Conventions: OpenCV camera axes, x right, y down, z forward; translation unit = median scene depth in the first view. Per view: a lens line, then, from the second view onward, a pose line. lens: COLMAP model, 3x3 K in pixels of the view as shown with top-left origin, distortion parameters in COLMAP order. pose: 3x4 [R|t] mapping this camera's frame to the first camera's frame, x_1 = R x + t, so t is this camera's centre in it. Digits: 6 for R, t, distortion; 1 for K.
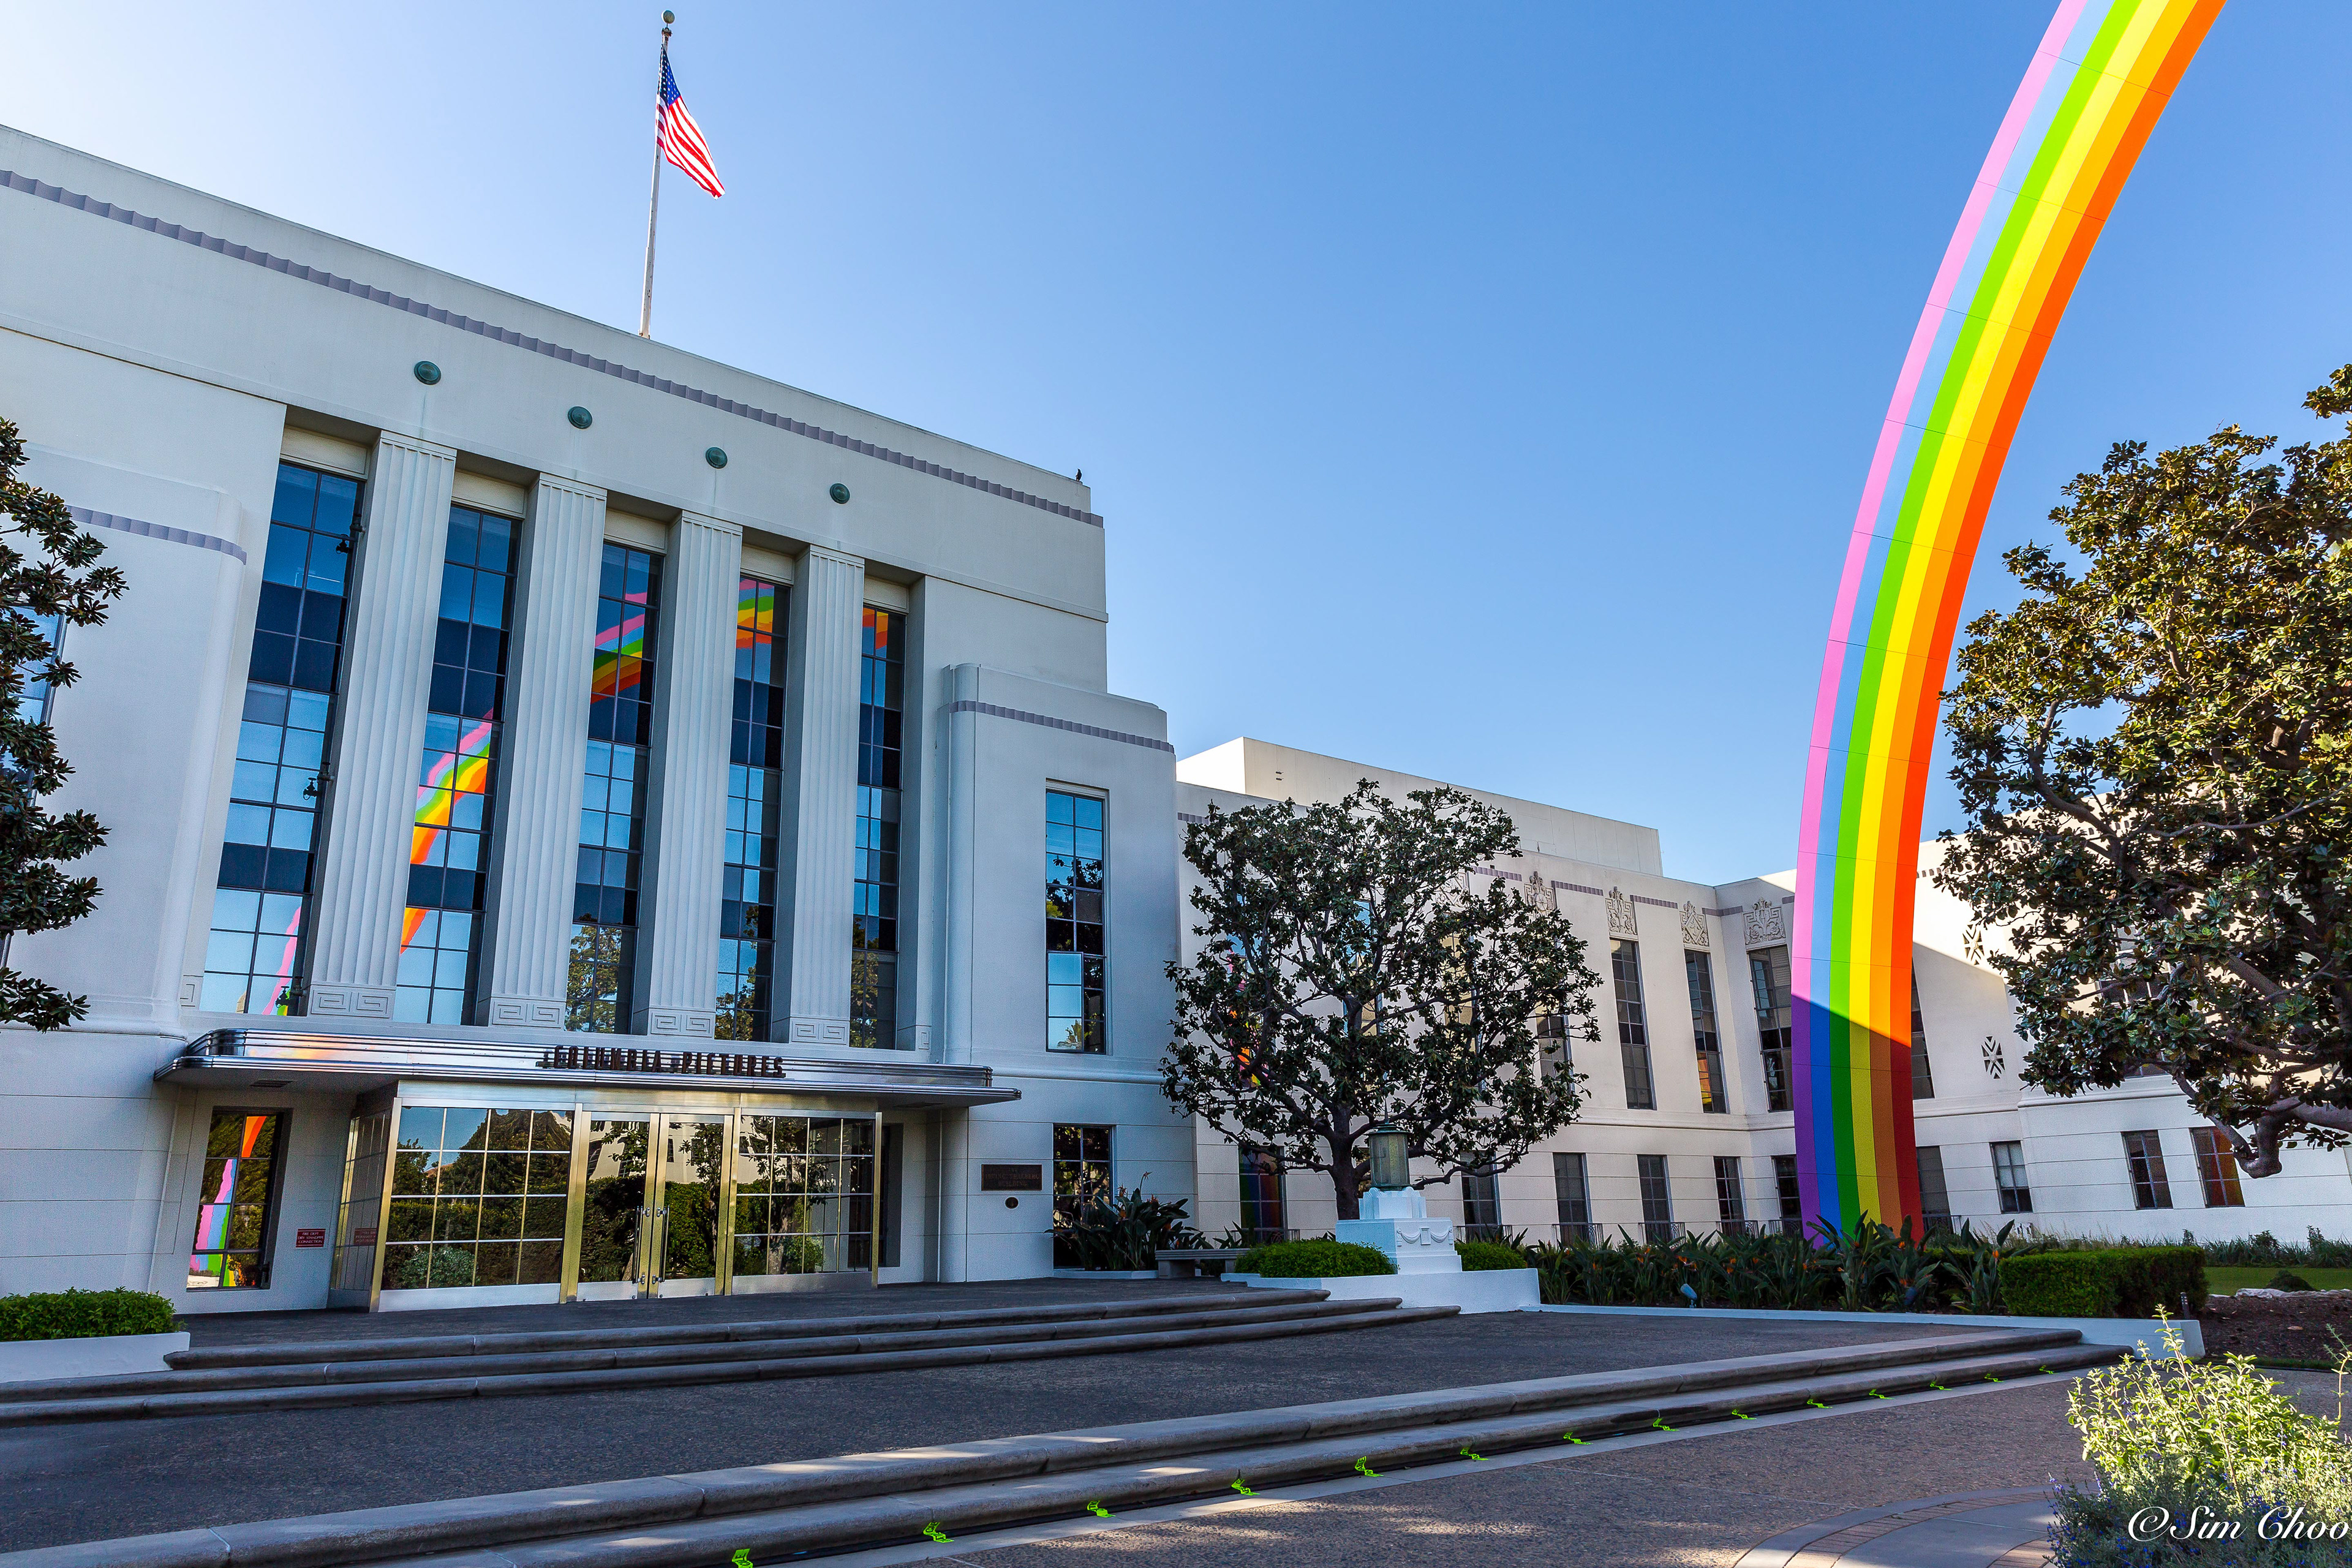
lens RADIAL K [[1593.8, 0, 1176.0], [0, 1593.8, 784.0], [0, 0, 1]] dist [0.010213, 0.000204]
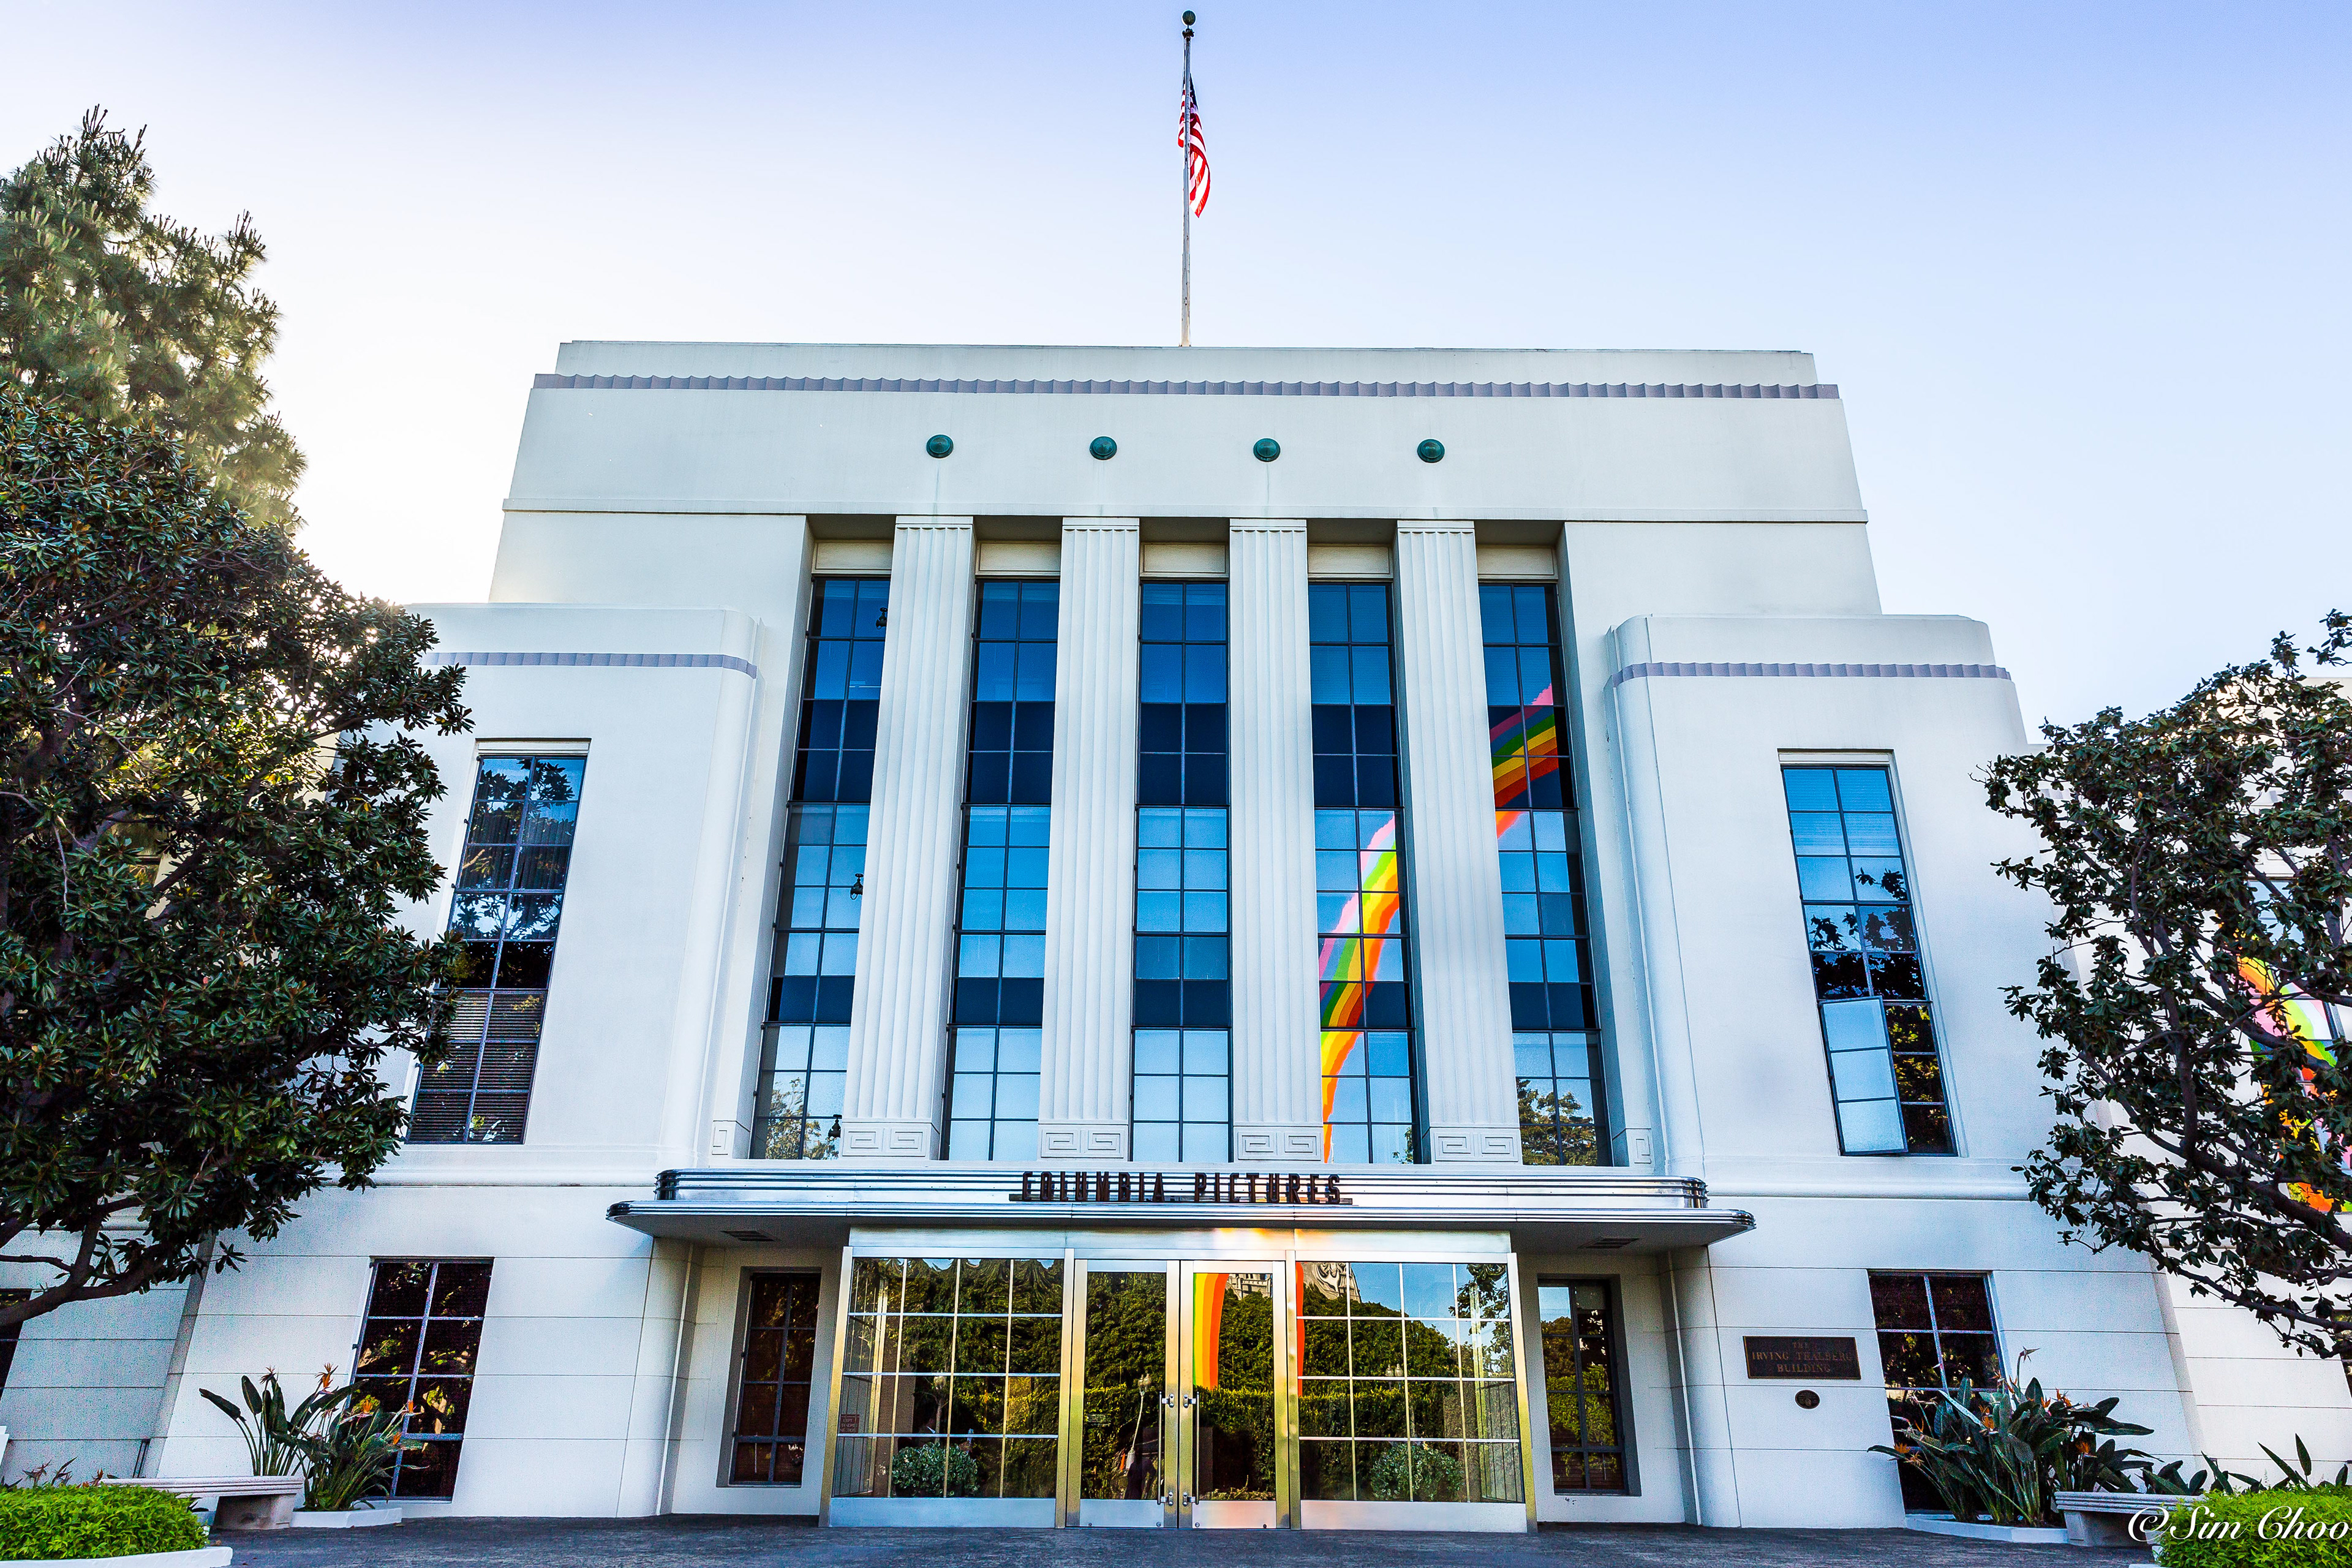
lens RADIAL K [[1593.8, 0, 1176.0], [0, 1593.8, 784.0], [0, 0, 1]] dist [0.010213, 0.000204]
pose [[0.784696, -0.210905, -0.582899, 0.119402], [0.143777, 0.976621, -0.159810, 0.089535], [0.602976, 0.041595, 0.796674, 0.333959]]
